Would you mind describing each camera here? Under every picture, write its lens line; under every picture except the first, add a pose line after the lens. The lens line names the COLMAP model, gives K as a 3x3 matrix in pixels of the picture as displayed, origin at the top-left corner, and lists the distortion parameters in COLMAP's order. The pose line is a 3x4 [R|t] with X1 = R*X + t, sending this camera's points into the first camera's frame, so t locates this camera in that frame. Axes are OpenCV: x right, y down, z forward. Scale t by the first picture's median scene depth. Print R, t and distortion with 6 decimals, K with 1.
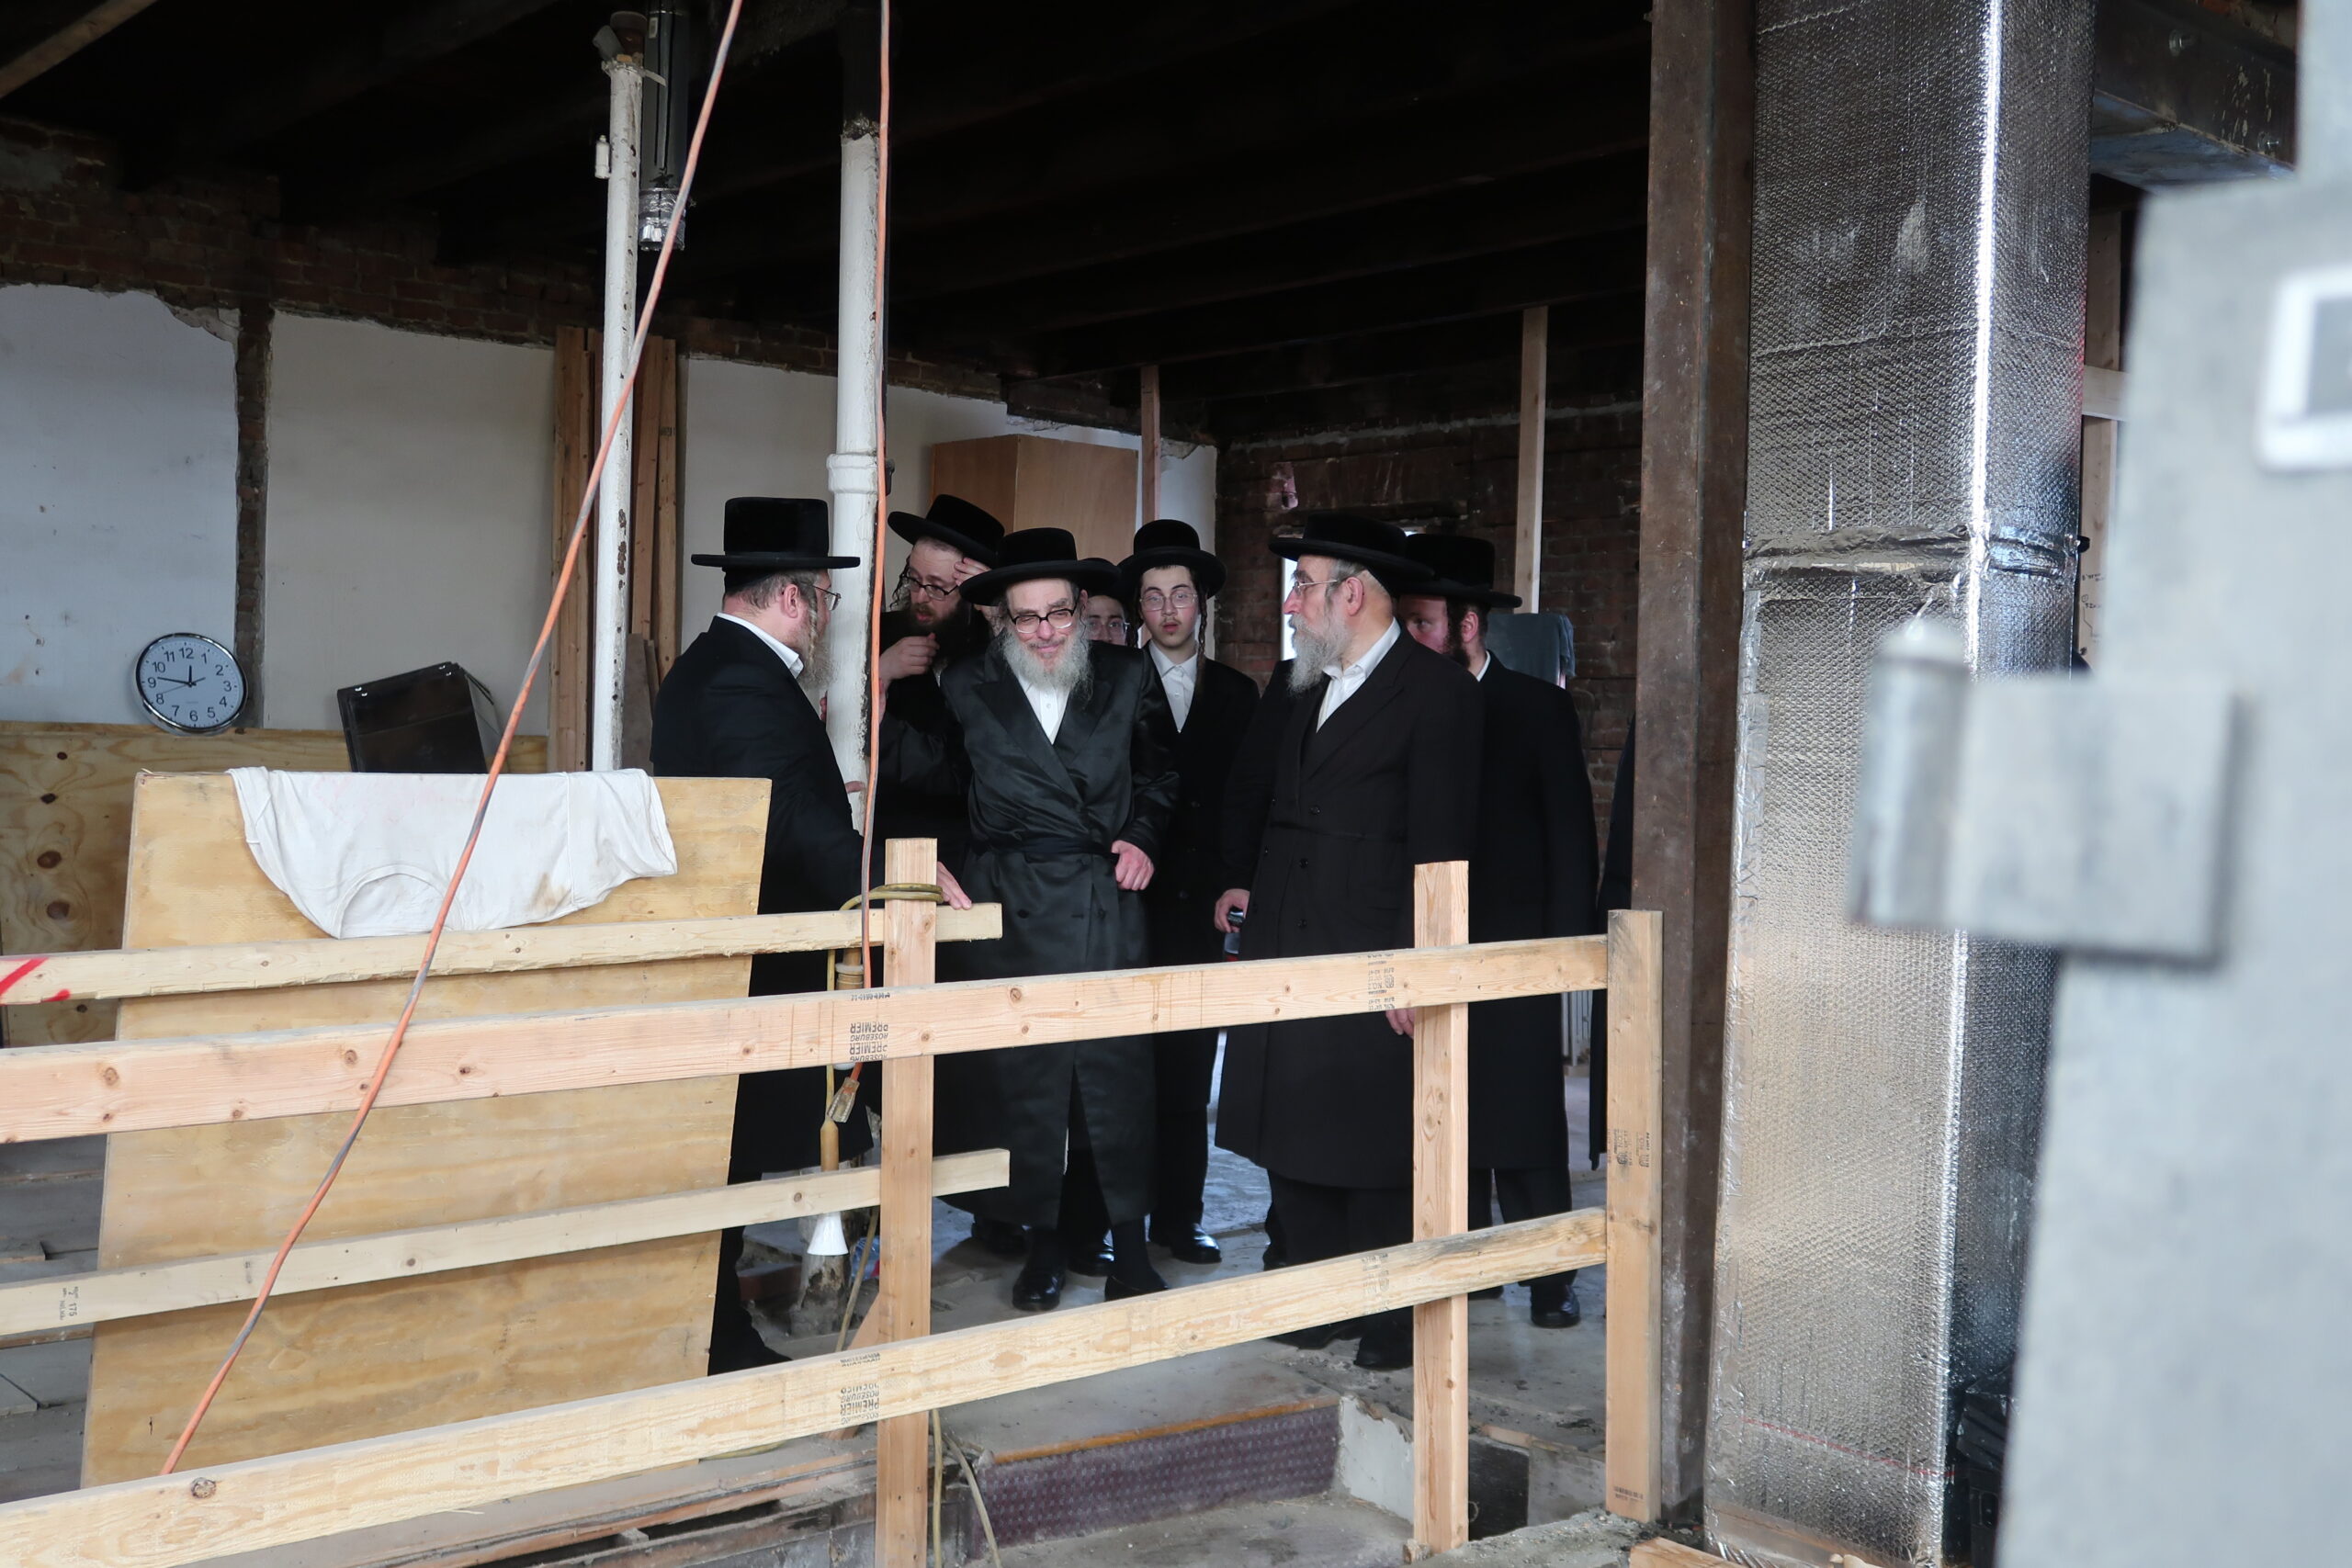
lens RADIAL K [[2586.4, 0, 1159.0], [0, 2586.4, 771.3], [0, 0, 1]] dist [0.031502, -0.008906]
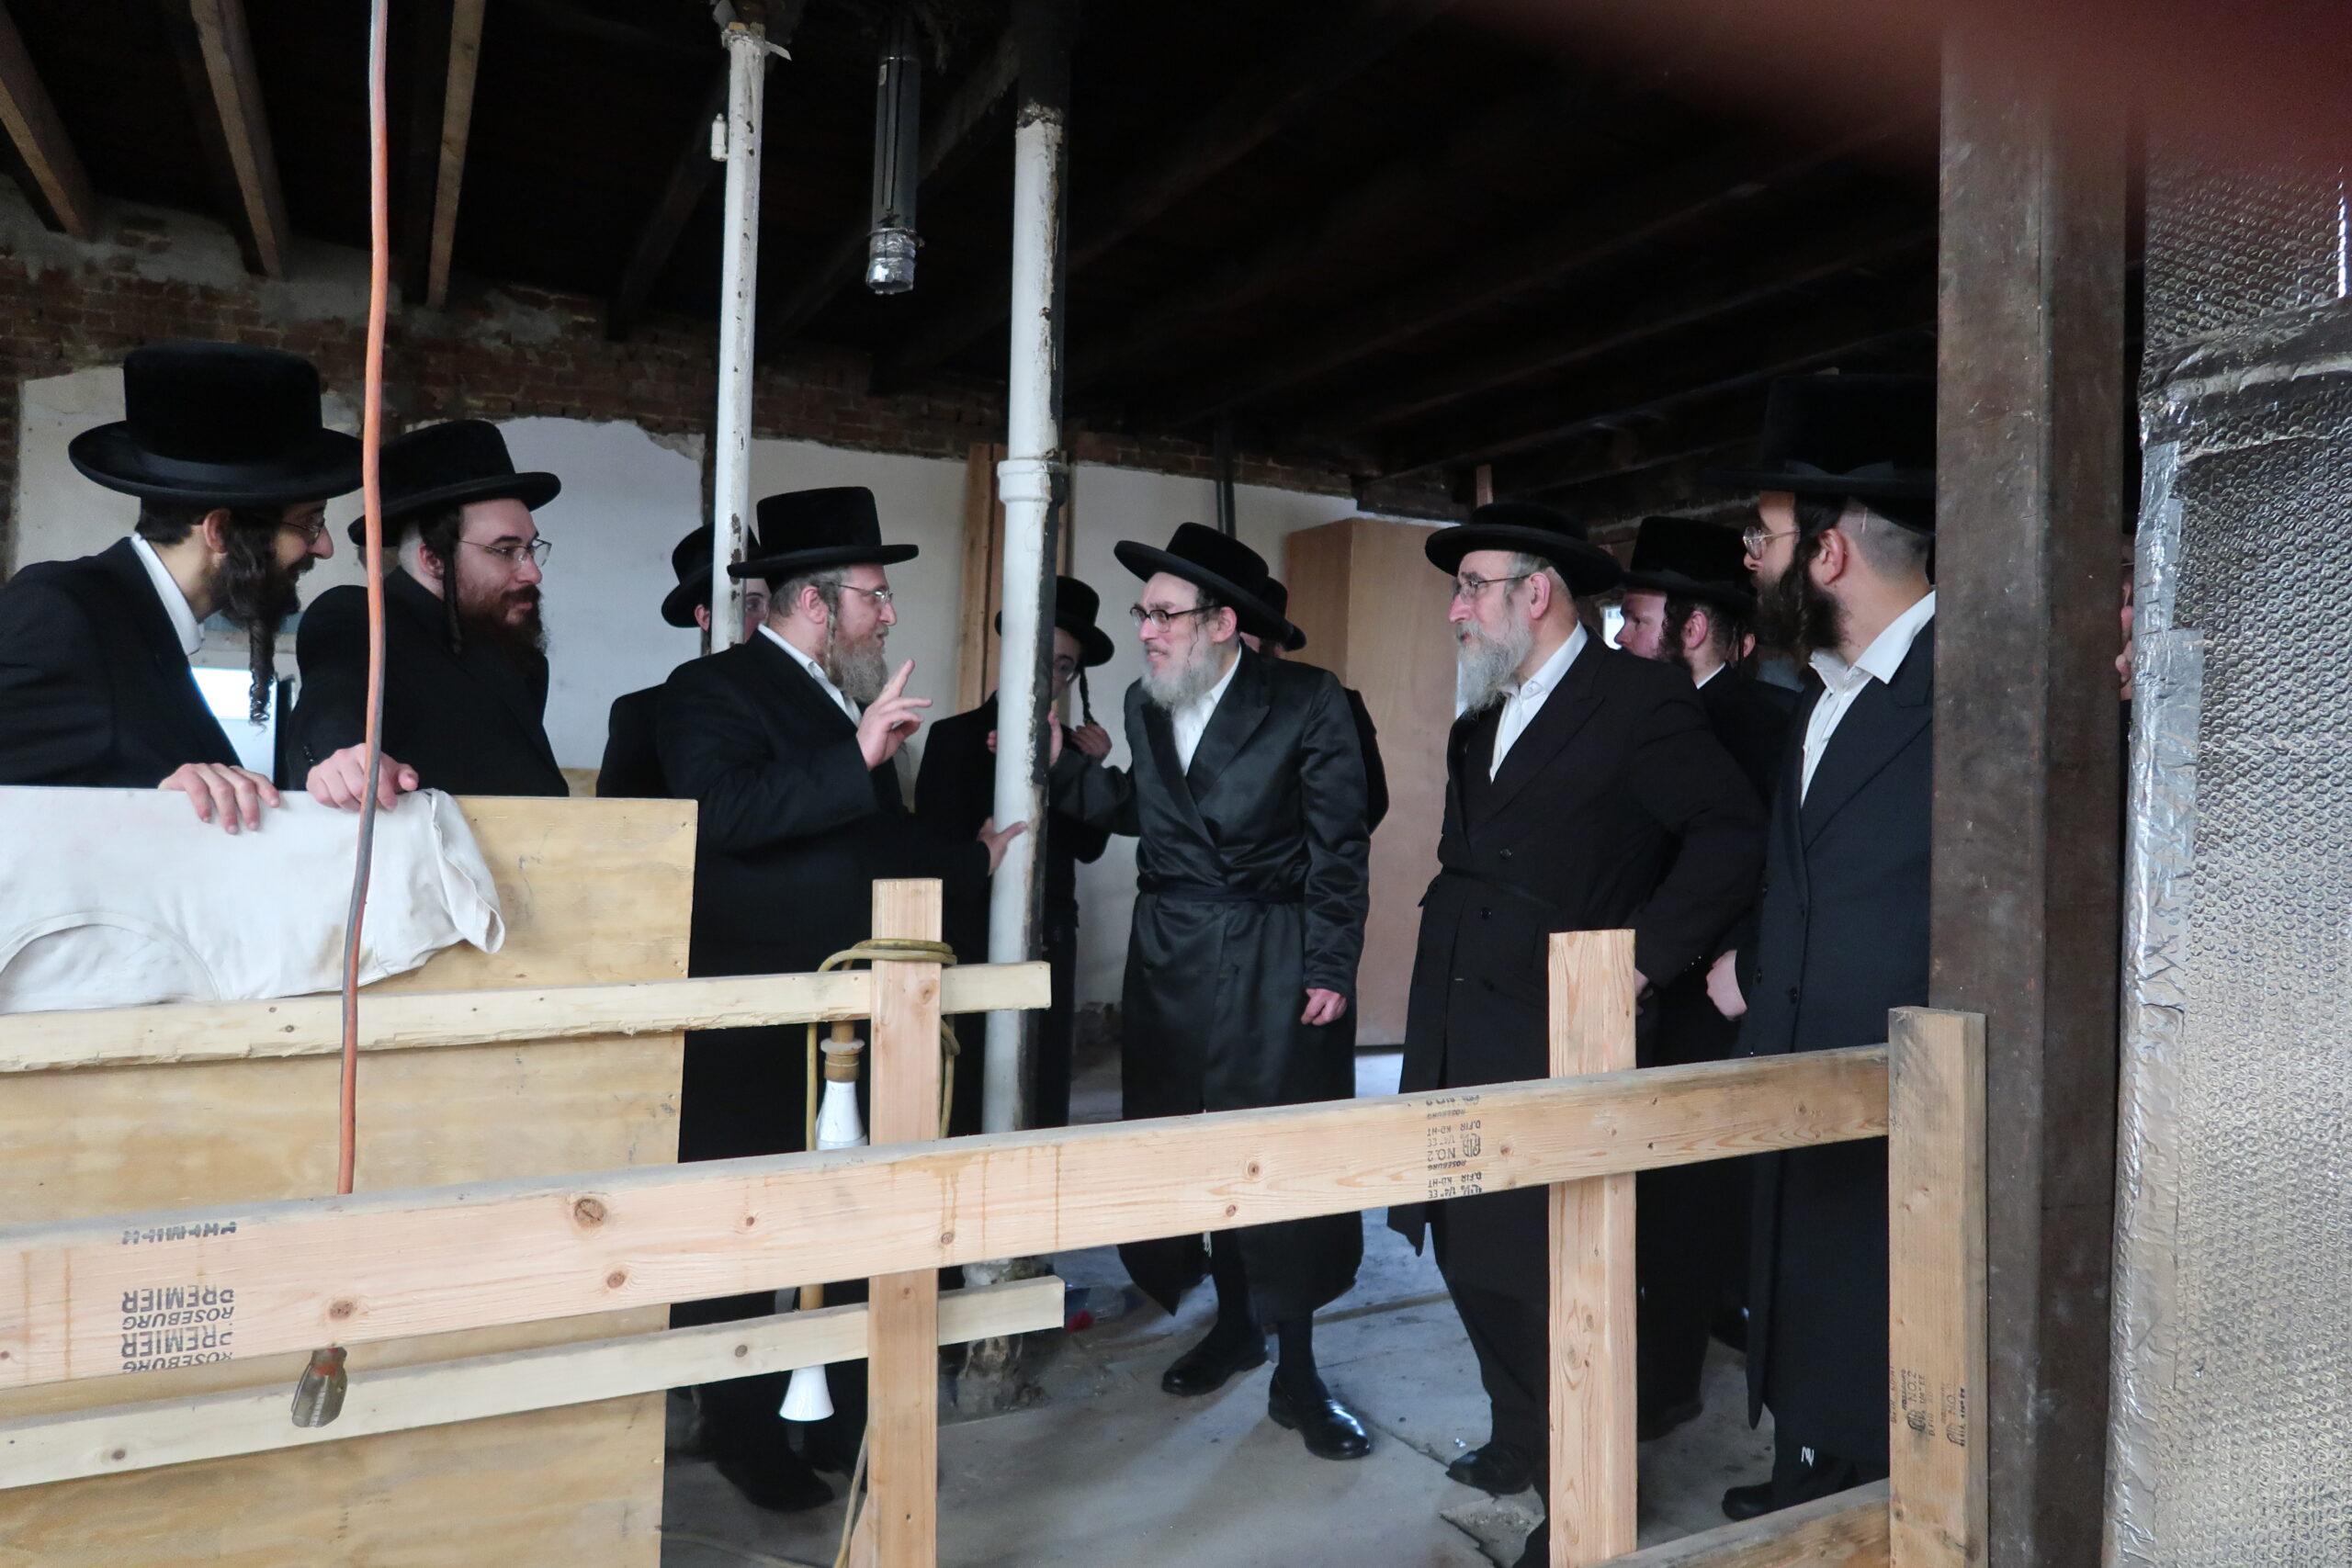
lens RADIAL K [[1676.1, 0, 1154.5], [0, 1676.1, 775.0], [0, 0, 1]] dist [-0.009641, 0.004066]
pose [[0.968283, -0.005814, -0.249789, 0.104627], [-0.000356, 0.999696, -0.024649, 0.008263], [0.249857, 0.023956, 0.967986, 0.573135]]
